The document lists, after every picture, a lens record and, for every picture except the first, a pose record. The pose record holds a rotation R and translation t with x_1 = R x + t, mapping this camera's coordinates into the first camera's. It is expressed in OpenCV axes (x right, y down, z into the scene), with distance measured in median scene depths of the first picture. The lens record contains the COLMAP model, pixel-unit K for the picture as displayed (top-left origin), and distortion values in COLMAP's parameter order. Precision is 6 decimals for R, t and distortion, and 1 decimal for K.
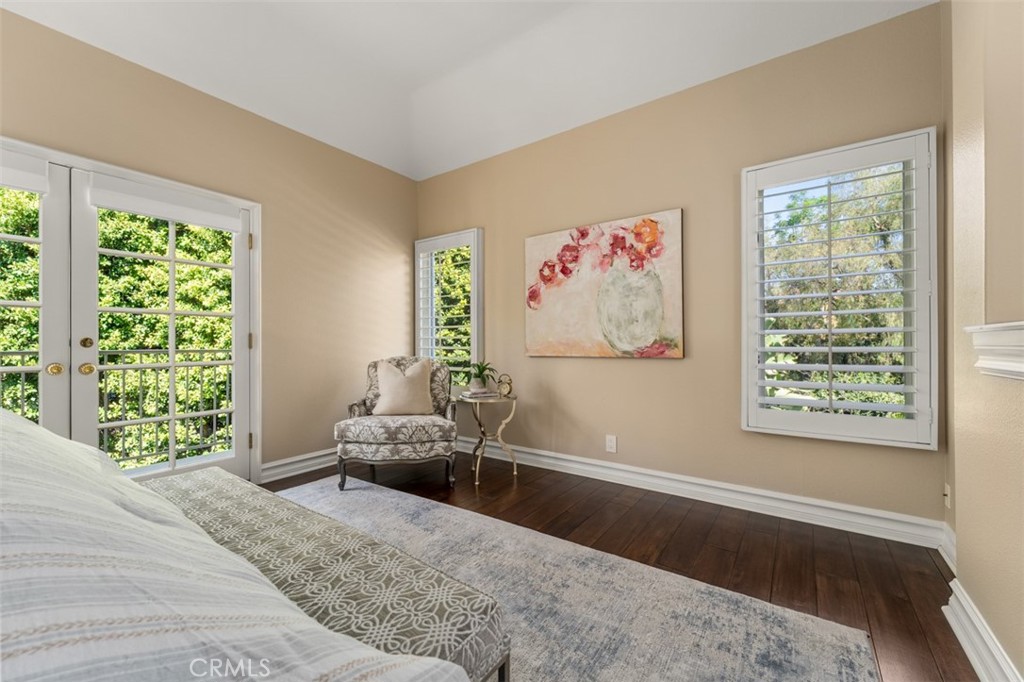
lens RADIAL K [[405.5, 0, 509.2], [0, 405.5, 343.1], [0, 0, 1]] dist [-0.000680, -0.000089]
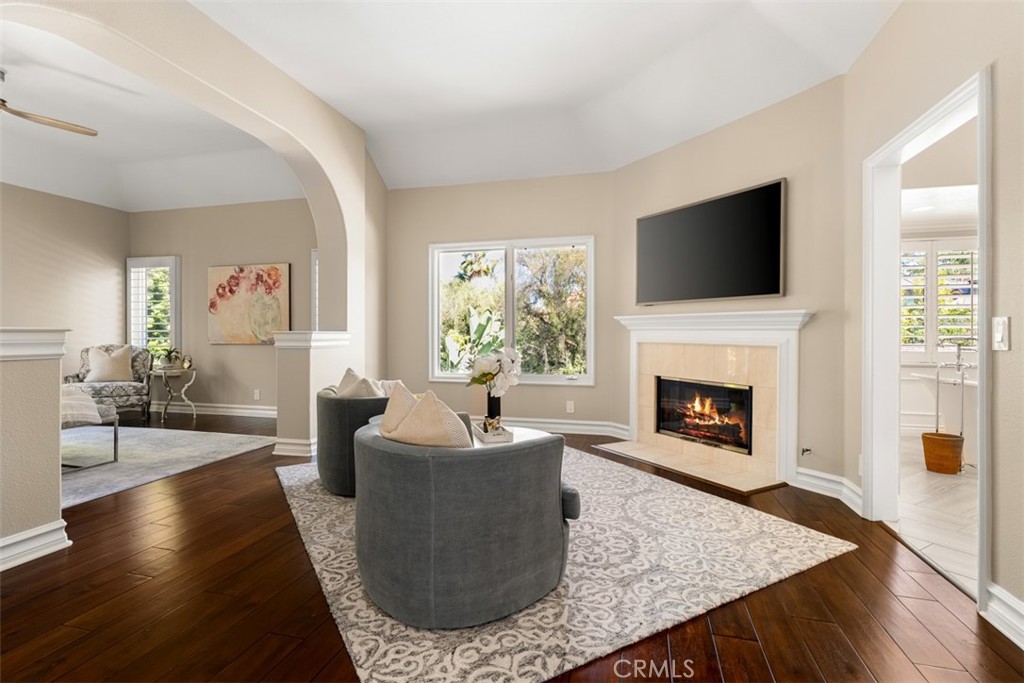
lens RADIAL K [[491.1, 0, 509.8], [0, 491.1, 335.9], [0, 0, 1]] dist [-0.002363, -0.000462]
pose [[0.935486, 0.002848, 0.353353, 0.521638], [-0.004637, 0.999980, 0.004218, -0.013535], [-0.353334, -0.005585, 0.935480, -1.319832]]
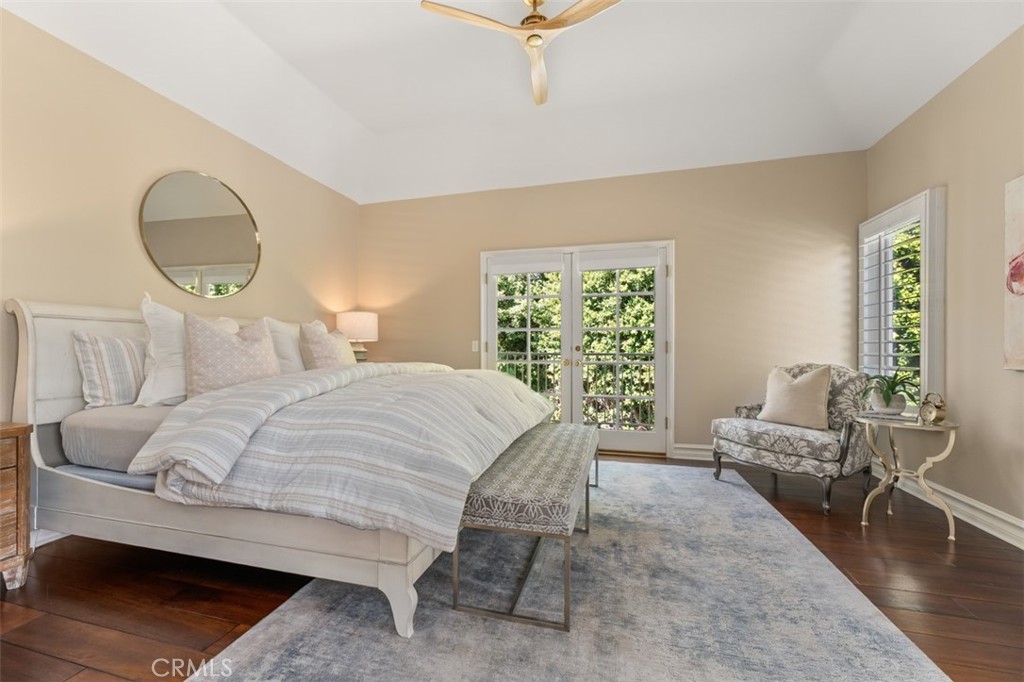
lens RADIAL K [[414.9, 0, 507.4], [0, 414.9, 352.7], [0, 0, 1]] dist [0.000079, -0.000015]
pose [[0.347900, 0.010063, -0.937478, 0.433980], [0.001576, 0.999935, 0.011318, -0.003339], [0.937530, -0.005415, 0.347862, 0.051194]]
